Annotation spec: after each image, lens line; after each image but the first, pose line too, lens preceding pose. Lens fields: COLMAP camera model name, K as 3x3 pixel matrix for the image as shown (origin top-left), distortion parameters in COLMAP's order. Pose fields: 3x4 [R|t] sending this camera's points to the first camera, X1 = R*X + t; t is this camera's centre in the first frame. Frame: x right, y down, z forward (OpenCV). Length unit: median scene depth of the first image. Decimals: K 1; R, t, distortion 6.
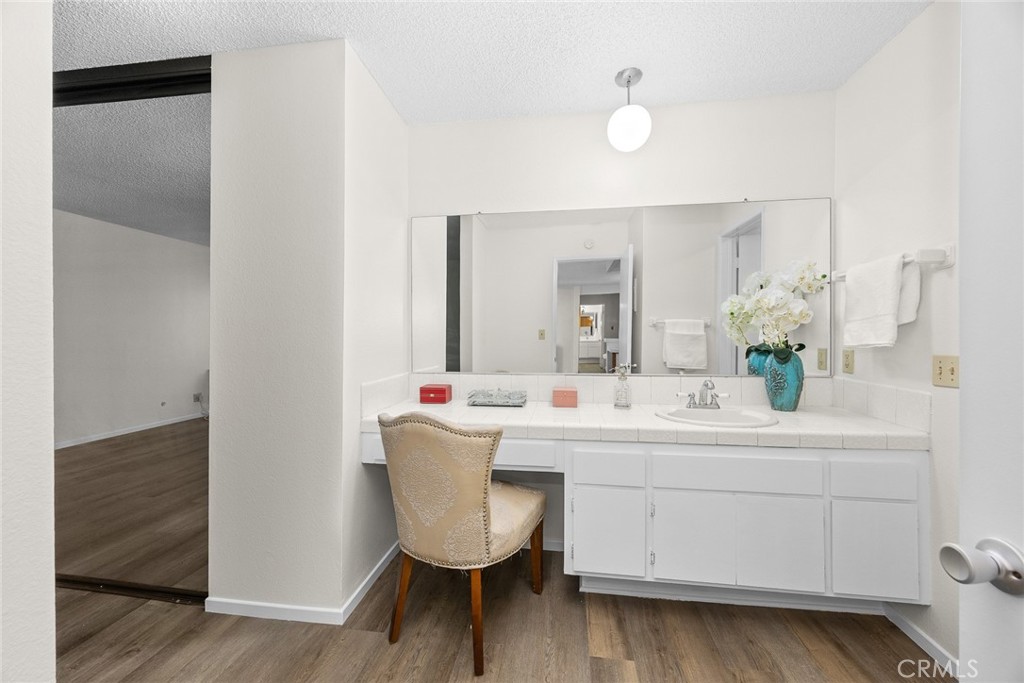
lens RADIAL K [[391.4, 0, 512.0], [0, 391.4, 341.5], [0, 0, 1]] dist [0.000232, 0.000048]
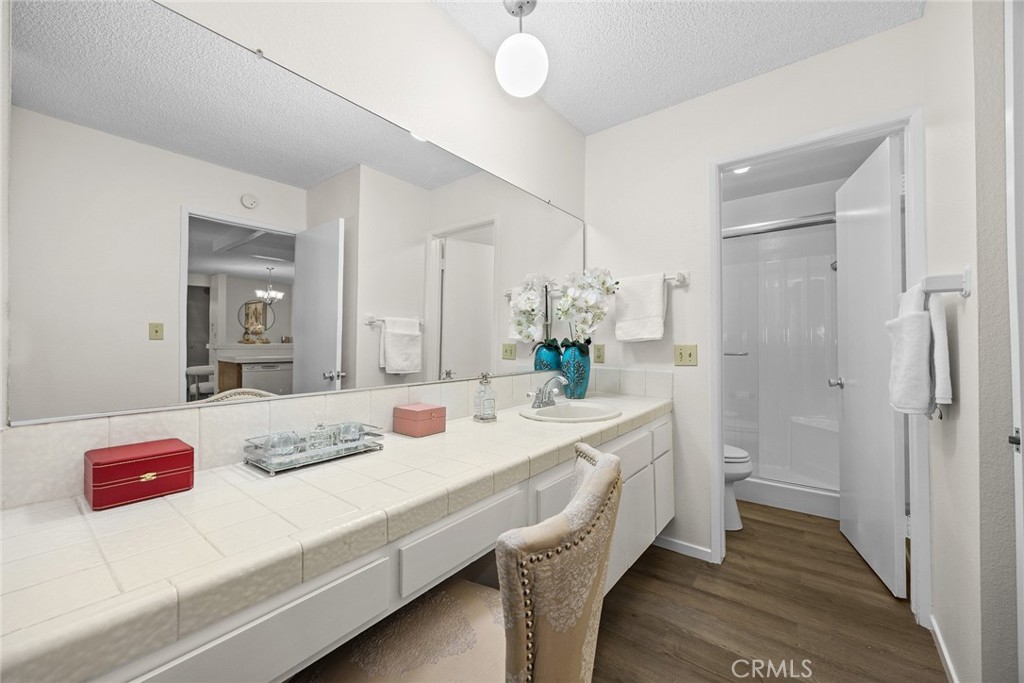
lens RADIAL K [[391.4, 0, 512.0], [0, 391.4, 341.5], [0, 0, 1]] dist [0.000232, 0.000048]
pose [[0.493126, 0.012891, 0.869862, -0.373622], [0.011621, 0.999703, -0.021403, 0.034423], [-0.869880, 0.020663, 0.492830, 0.605185]]
